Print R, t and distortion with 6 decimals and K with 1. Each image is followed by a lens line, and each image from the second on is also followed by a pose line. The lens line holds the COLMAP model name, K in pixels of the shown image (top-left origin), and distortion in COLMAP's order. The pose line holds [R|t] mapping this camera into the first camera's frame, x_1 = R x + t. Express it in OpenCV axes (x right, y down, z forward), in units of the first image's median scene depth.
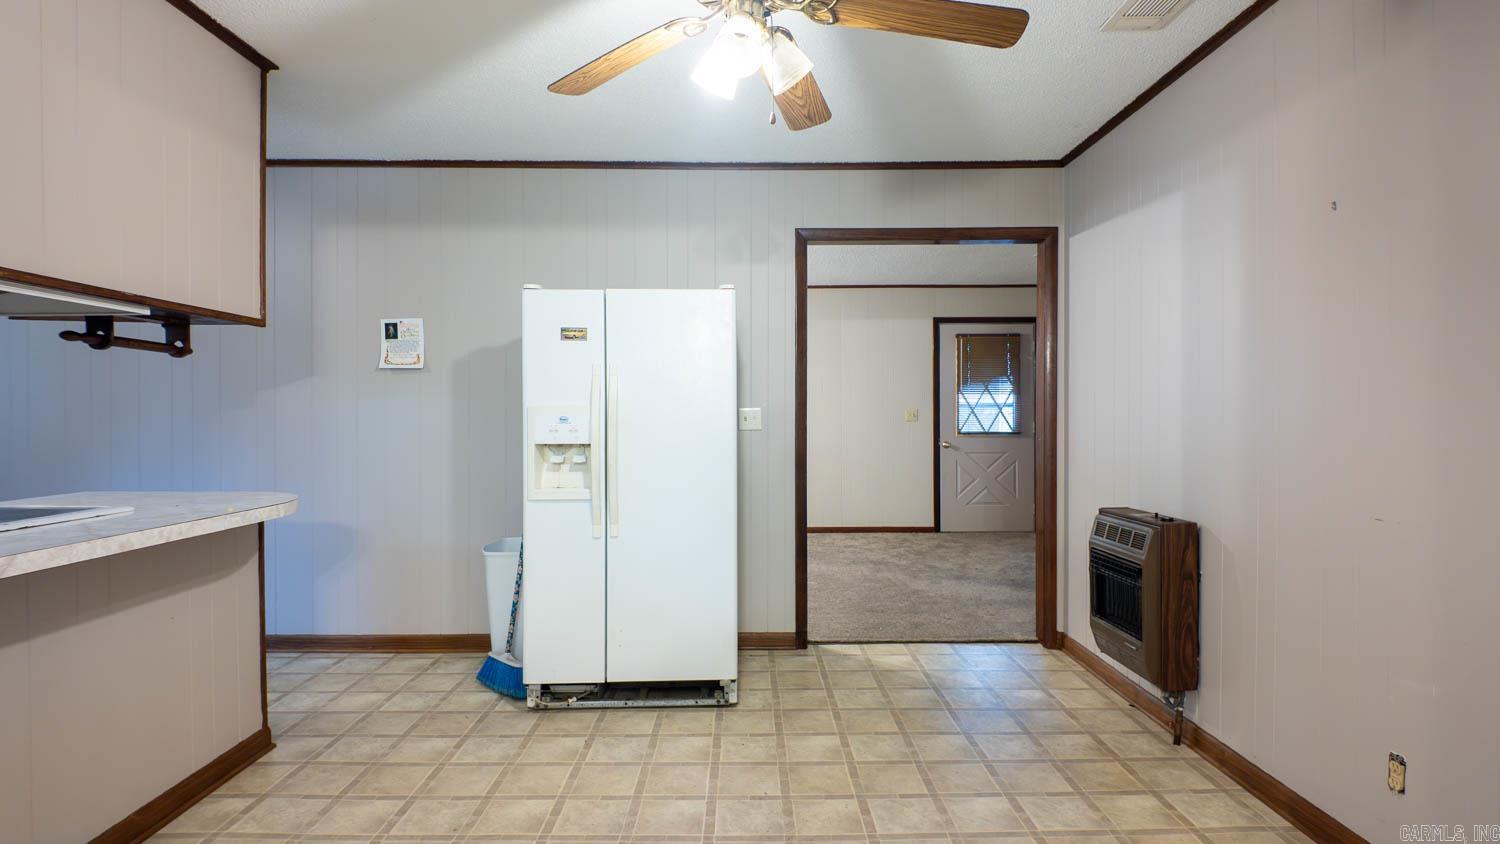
lens RADIAL K [[762.4, 0, 752.8], [0, 762.4, 426.4], [0, 0, 1]] dist [0.017311, -0.024785]
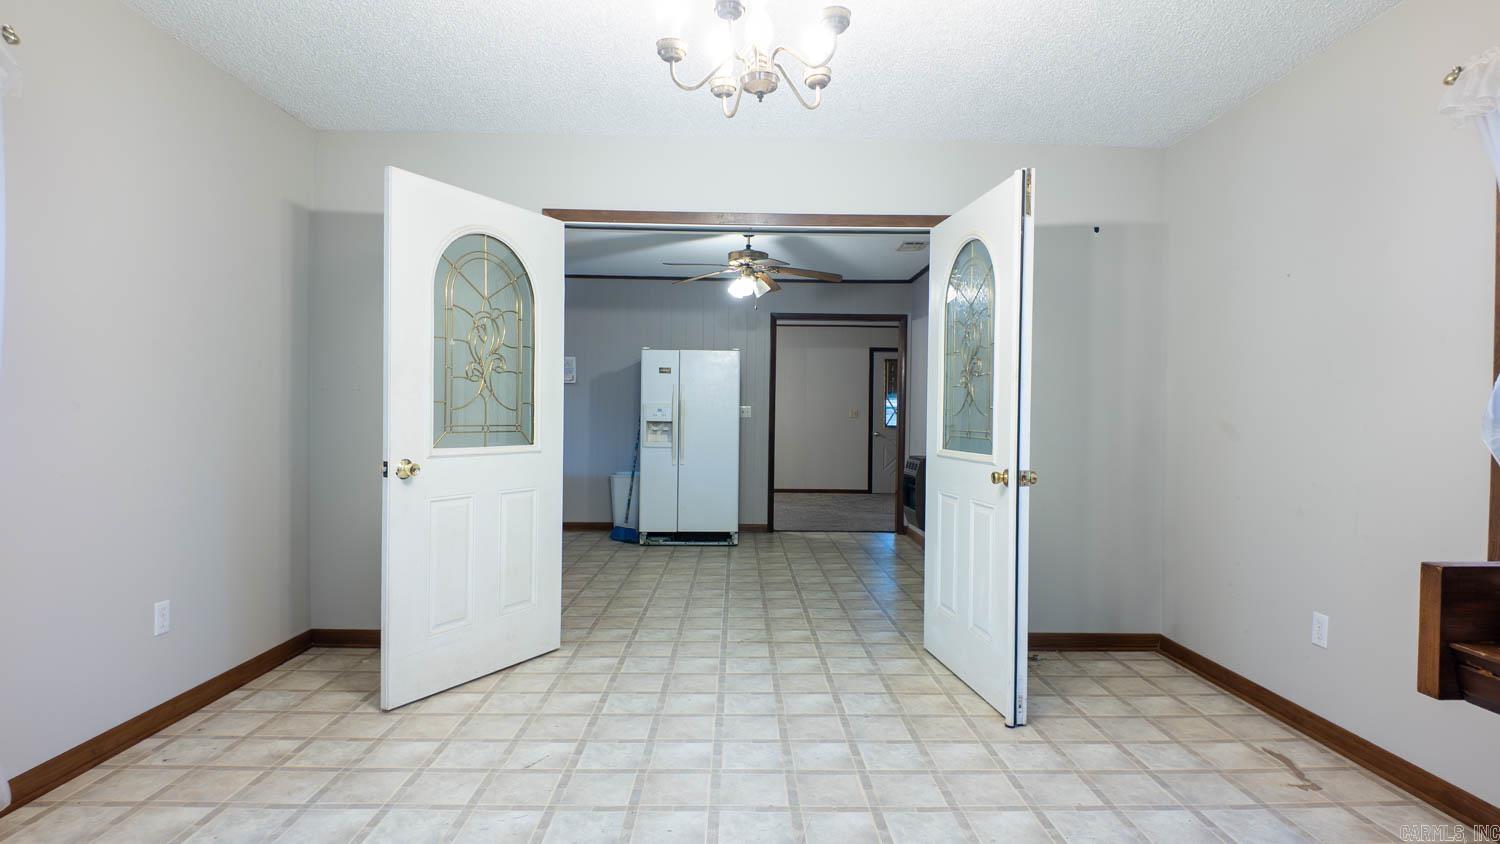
lens RADIAL K [[762.4, 0, 752.8], [0, 762.4, 426.4], [0, 0, 1]] dist [0.017311, -0.024785]
pose [[0.999909, 0.010242, -0.008813, 0.035508], [-0.010028, 0.999662, 0.024003, -0.016791], [0.009056, -0.023912, 0.999673, -1.121627]]
